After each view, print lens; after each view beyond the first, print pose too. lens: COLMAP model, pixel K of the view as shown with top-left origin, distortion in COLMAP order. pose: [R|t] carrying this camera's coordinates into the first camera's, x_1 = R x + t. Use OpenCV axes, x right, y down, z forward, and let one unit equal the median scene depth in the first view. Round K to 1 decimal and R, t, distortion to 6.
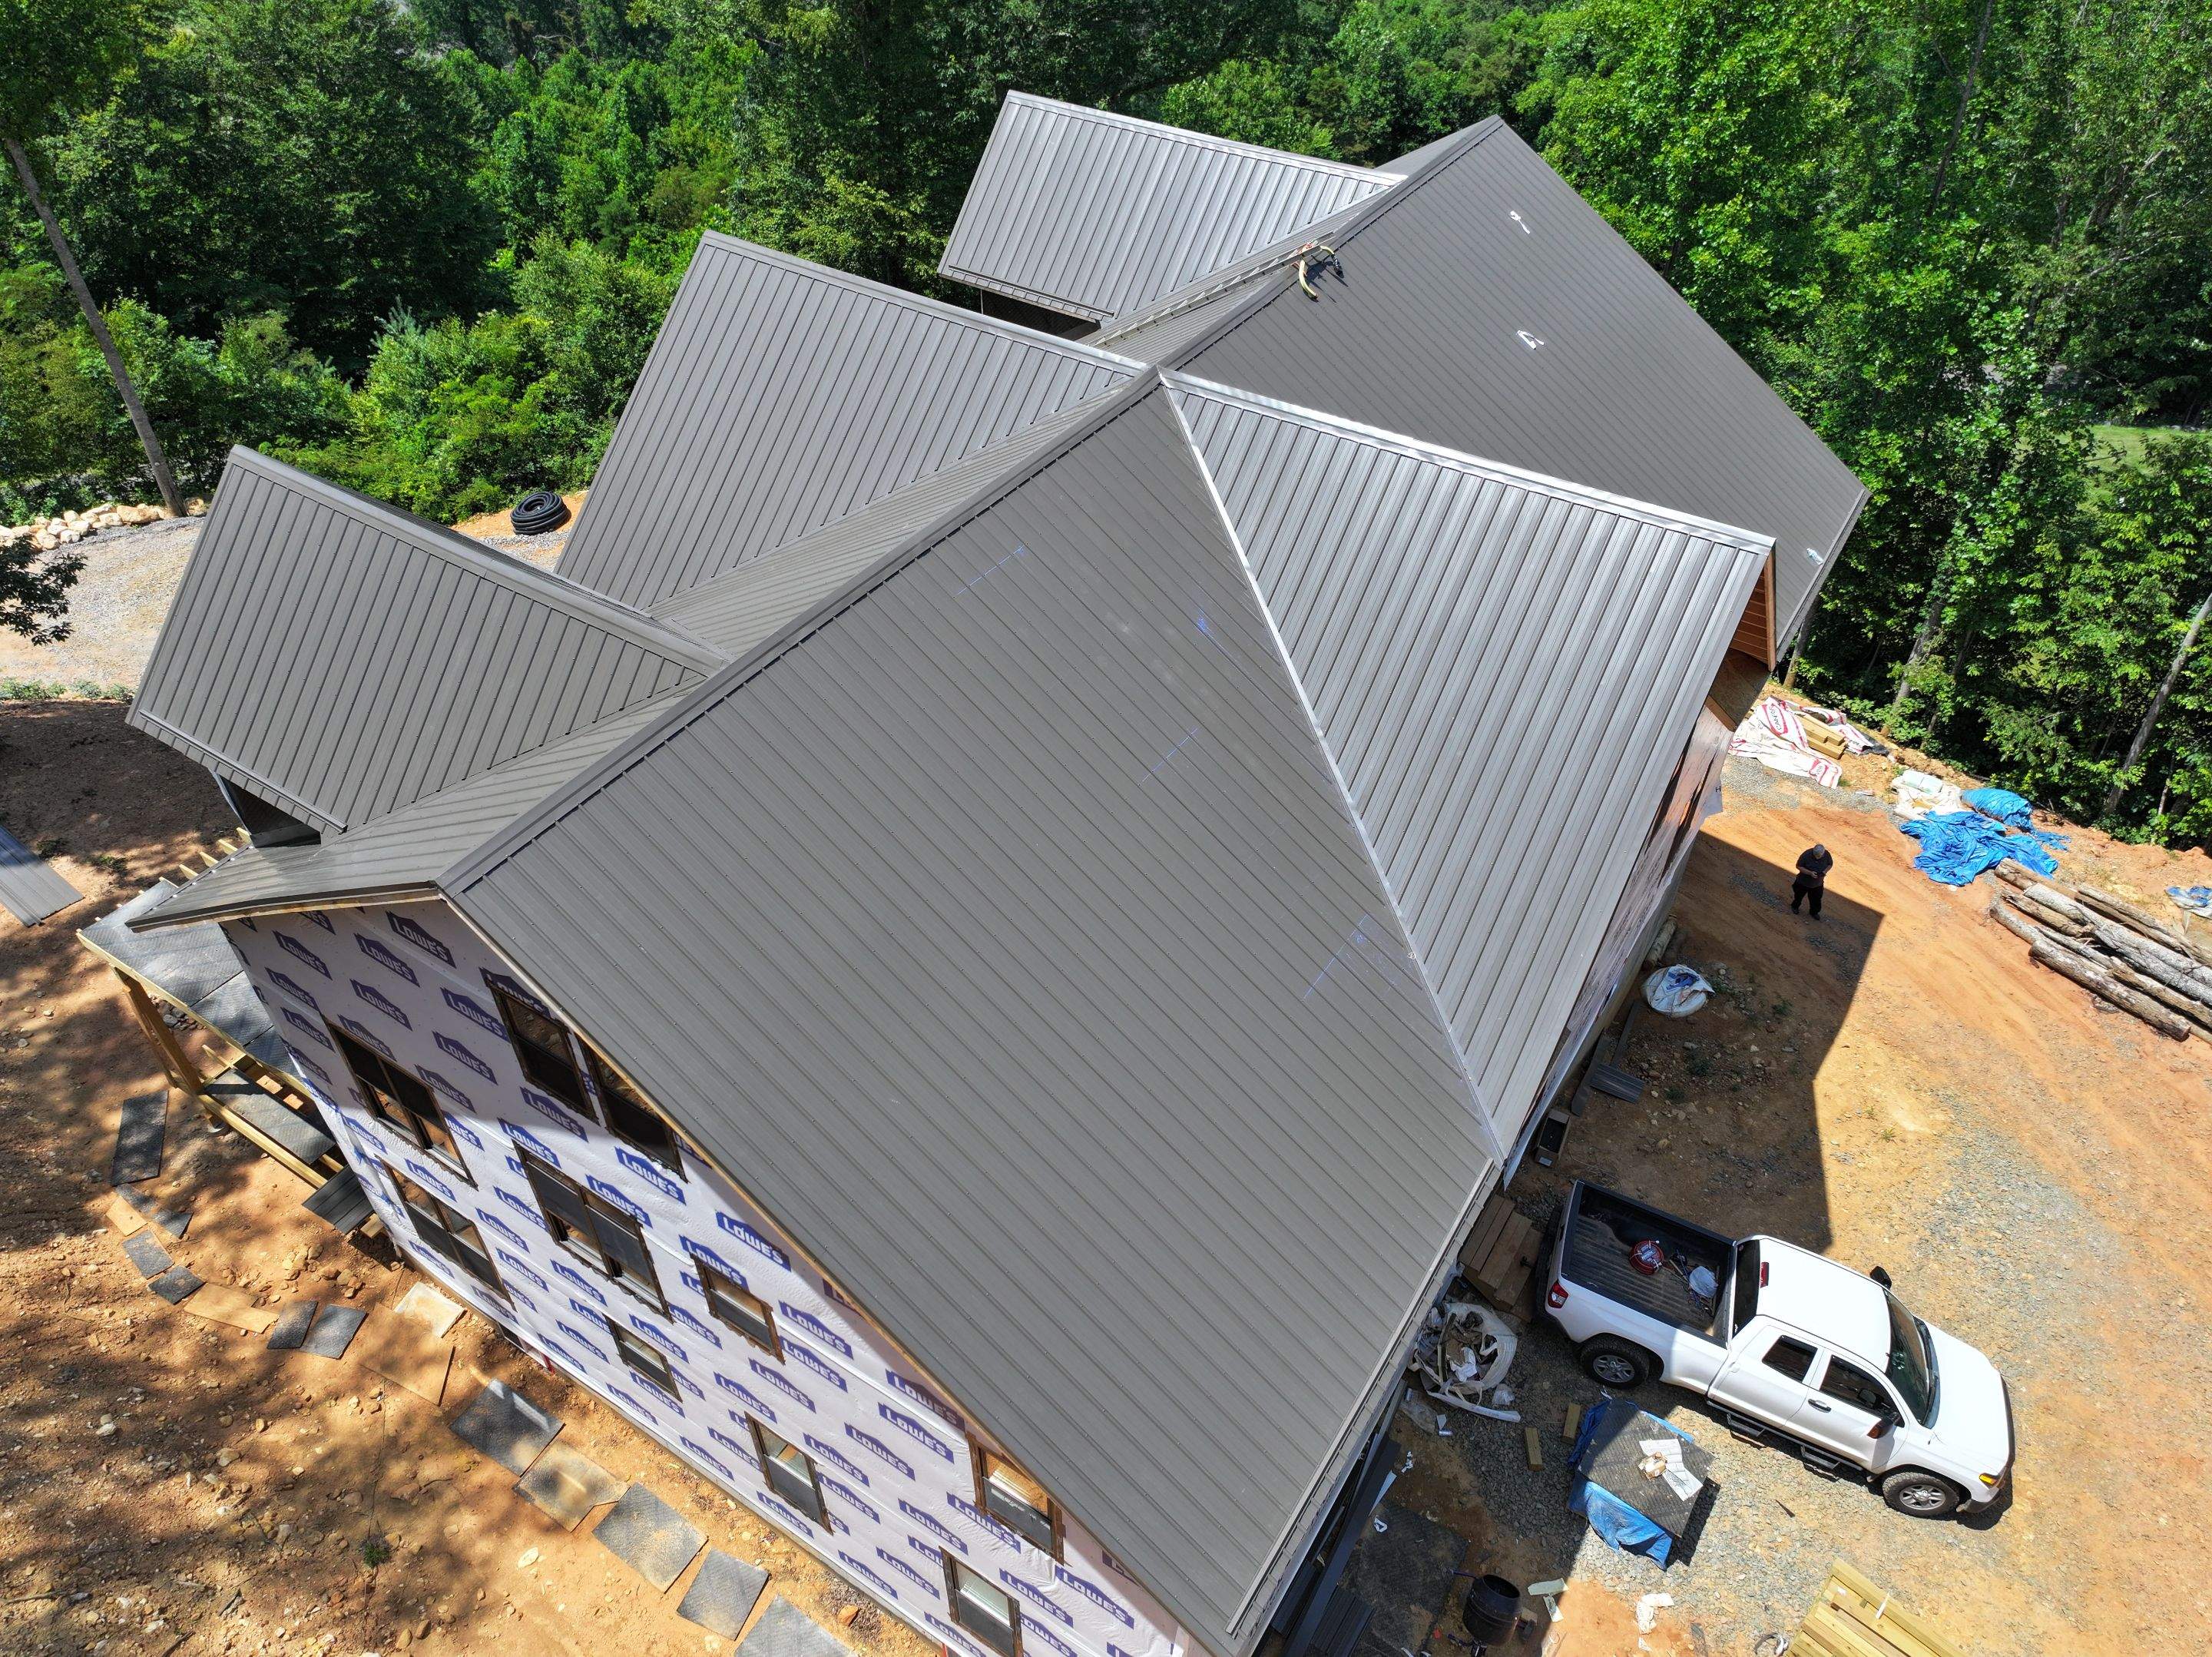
lens RADIAL K [[1550.3, 0, 1106.0], [0, 1550.3, 828.5], [0, 0, 1]] dist [-0.001271, 0.016296]
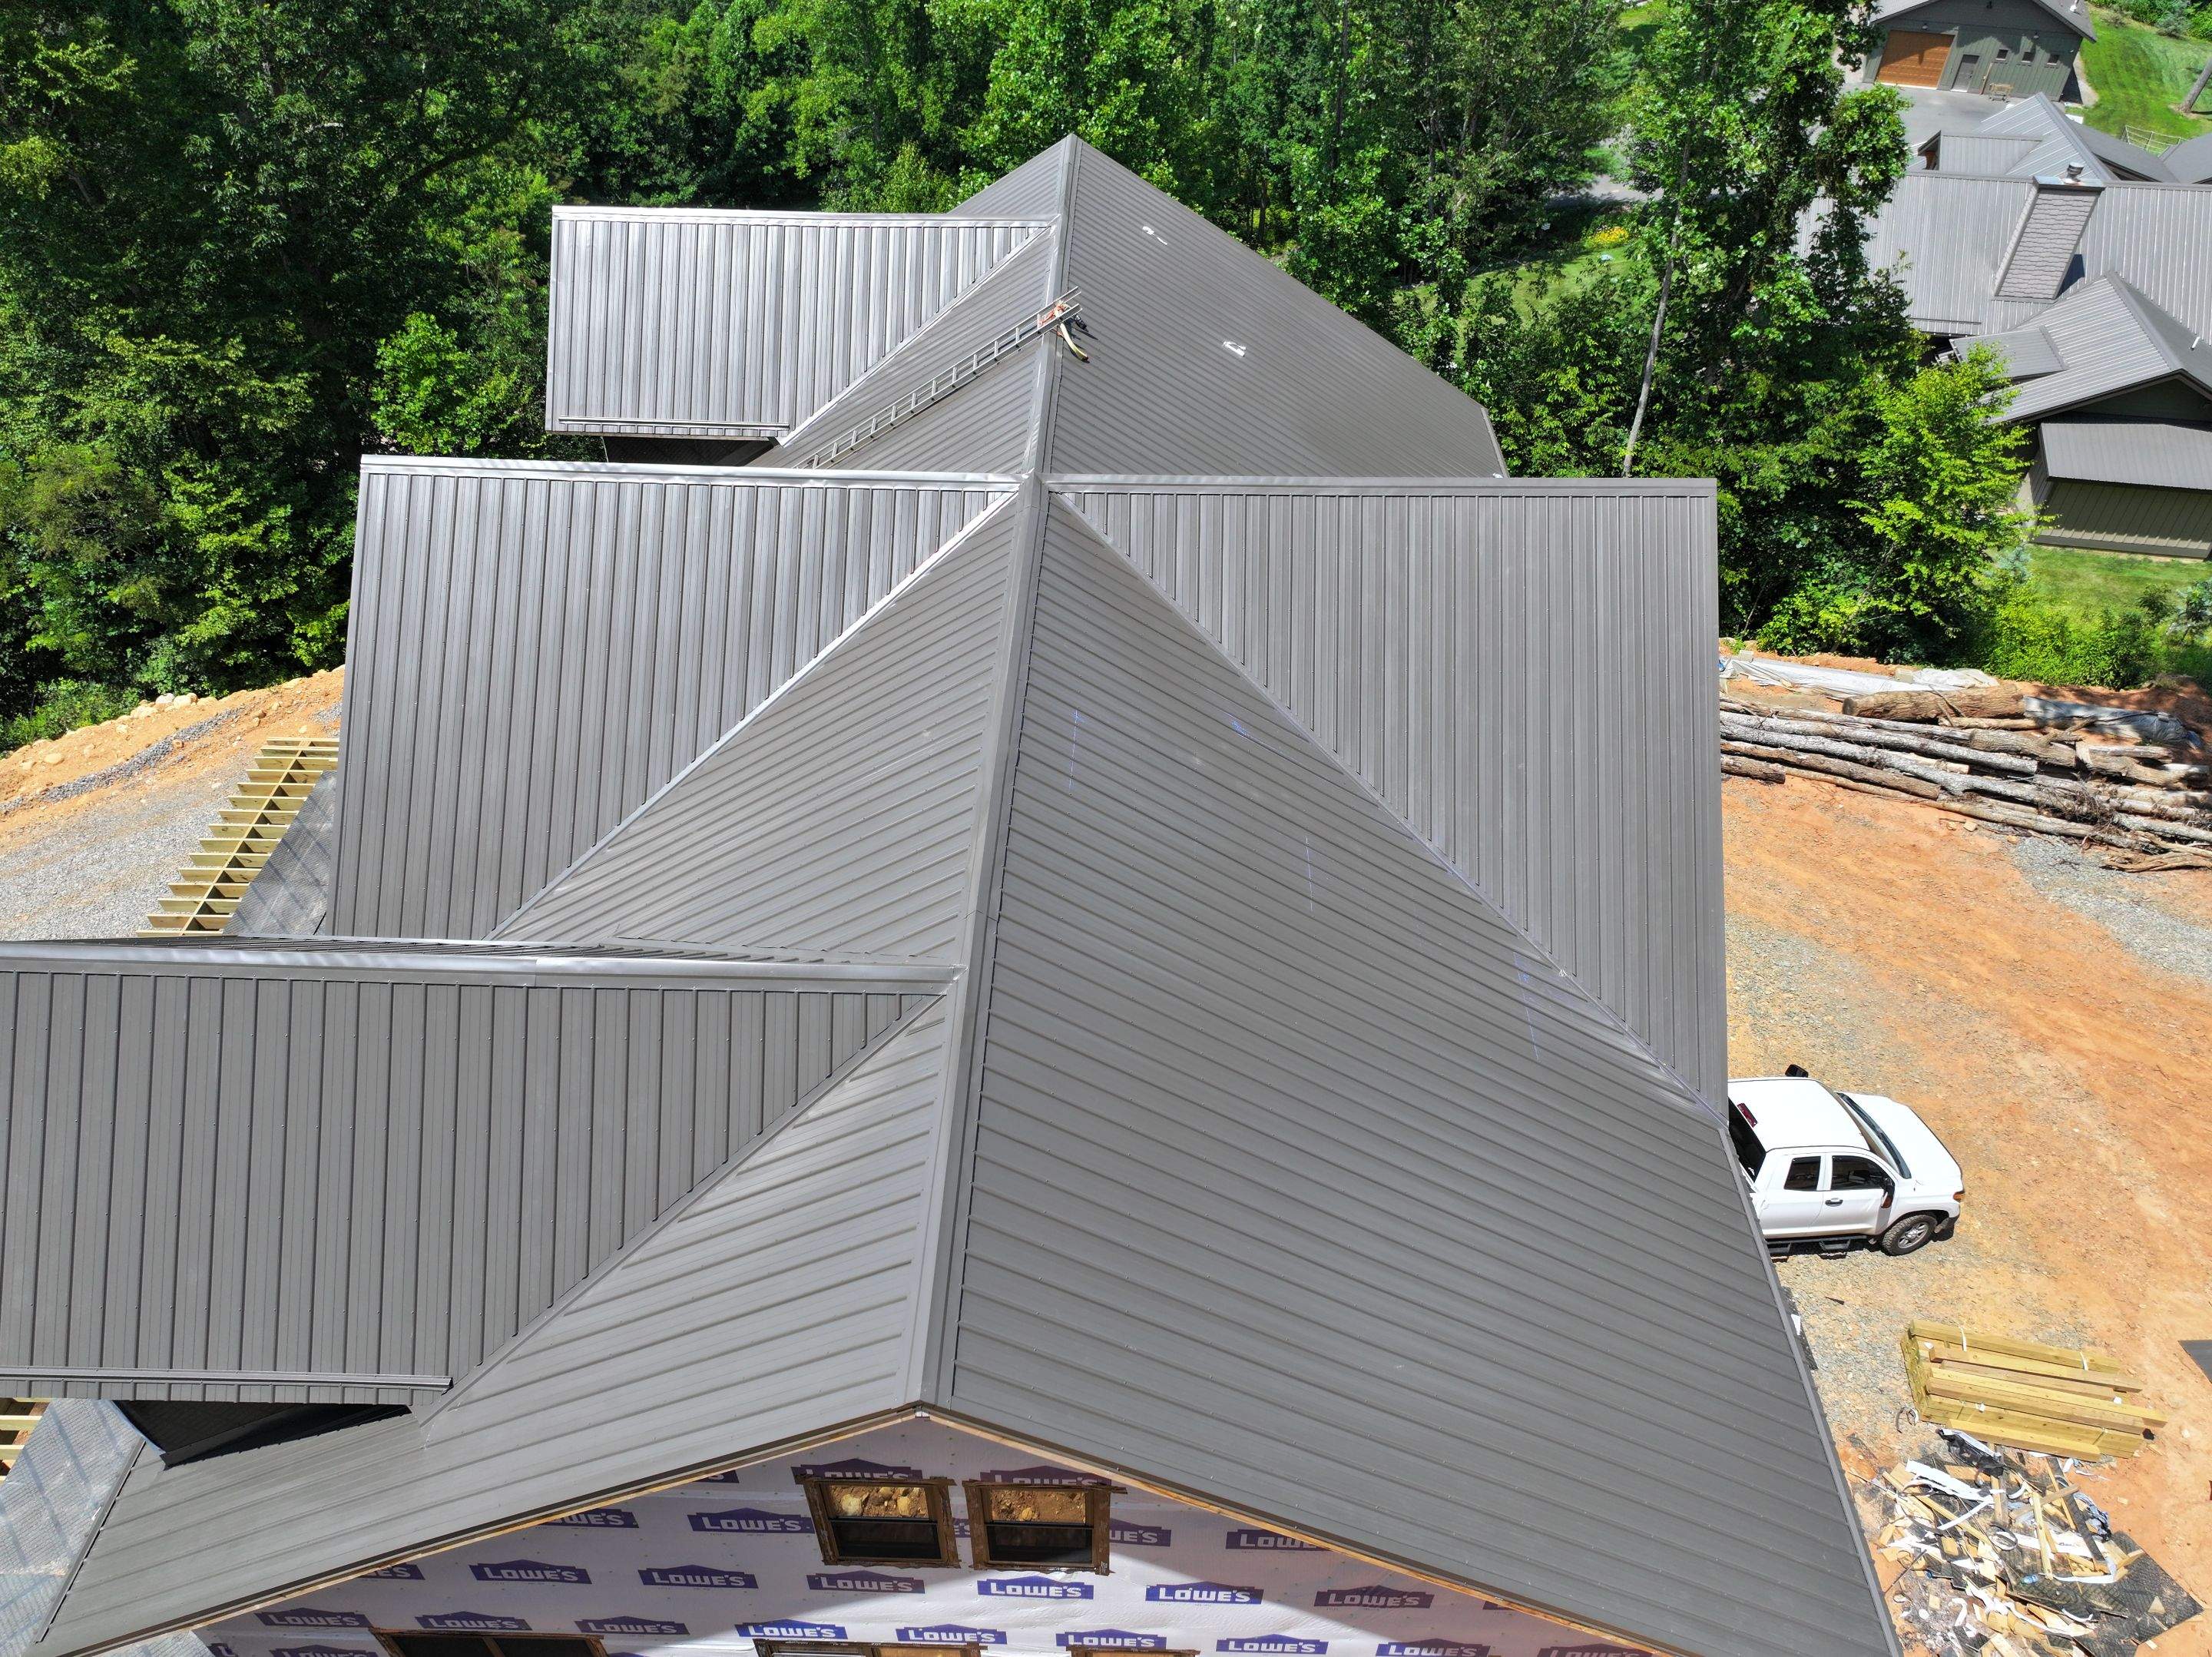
lens RADIAL K [[1550.3, 0, 1106.0], [0, 1550.3, 828.5], [0, 0, 1]] dist [-0.001271, 0.016296]
pose [[0.853449, -0.350014, 0.386153, -0.301479], [0.349509, 0.933996, 0.074125, -0.135032], [-0.386611, 0.071702, 0.919452, 0.145497]]
